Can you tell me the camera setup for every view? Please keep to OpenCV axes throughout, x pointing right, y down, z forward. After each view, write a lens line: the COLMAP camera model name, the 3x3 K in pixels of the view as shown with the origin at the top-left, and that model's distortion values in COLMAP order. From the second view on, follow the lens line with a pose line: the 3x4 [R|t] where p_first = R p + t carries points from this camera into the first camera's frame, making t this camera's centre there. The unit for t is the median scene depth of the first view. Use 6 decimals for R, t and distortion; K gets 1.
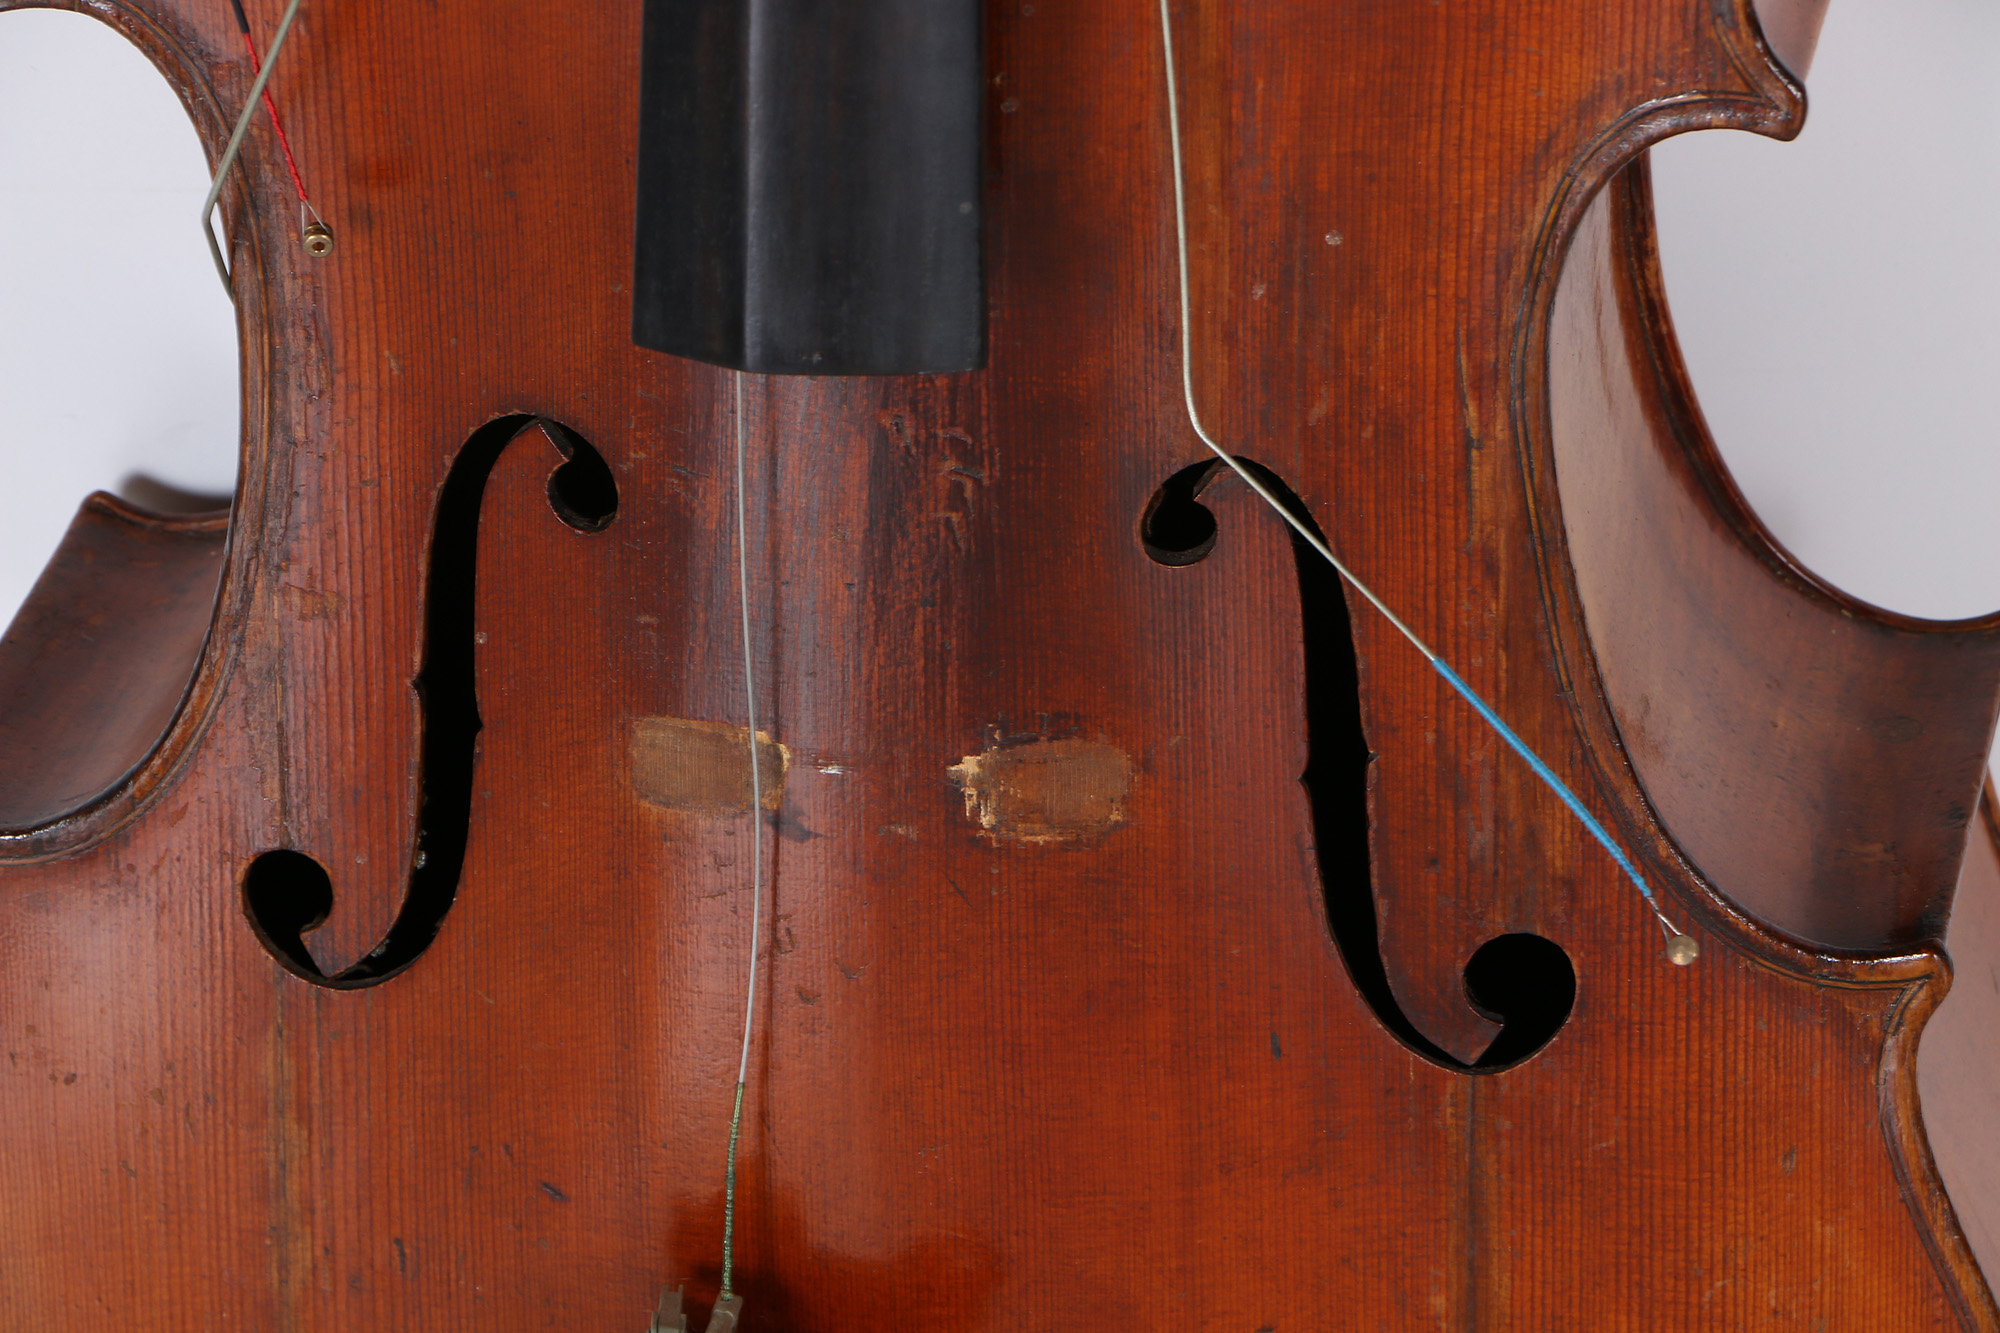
lens RADIAL K [[11105.9, 0, 1005.4], [0, 11105.9, 679.2], [0, 0, 1]] dist [2.039805, 0.000000]
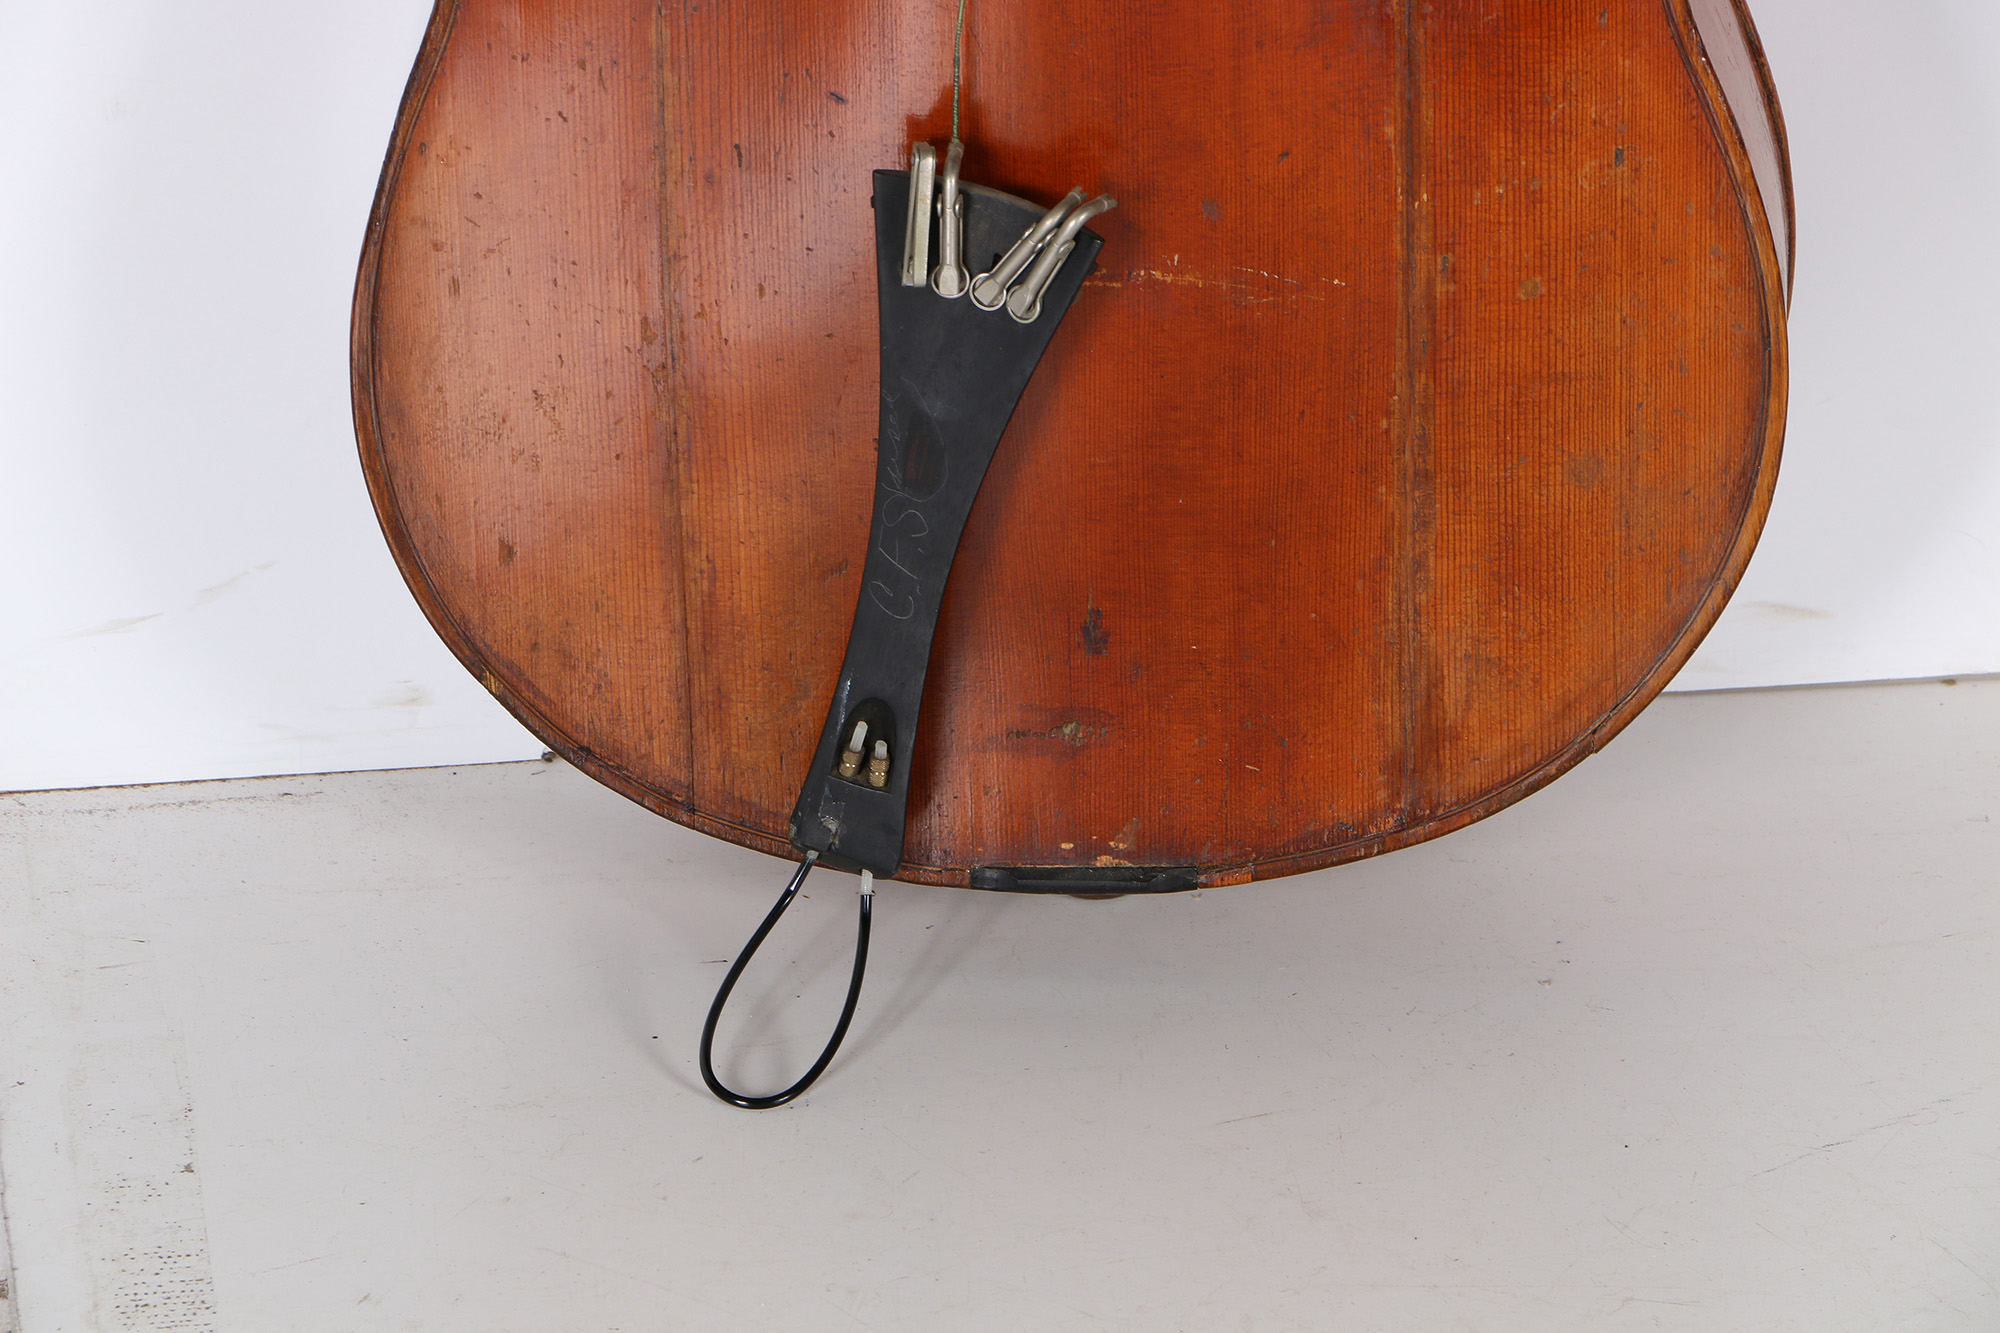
lens RADIAL K [[11105.9, 0, 989.8], [0, 11105.9, 677.2], [0, 0, 1]] dist [2.039805, 0.000000]
pose [[0.993801, -0.044606, 0.101830, -0.188883], [0.059304, 0.987472, -0.146224, 0.370141], [-0.094032, 0.151356, 0.983997, -0.580912]]
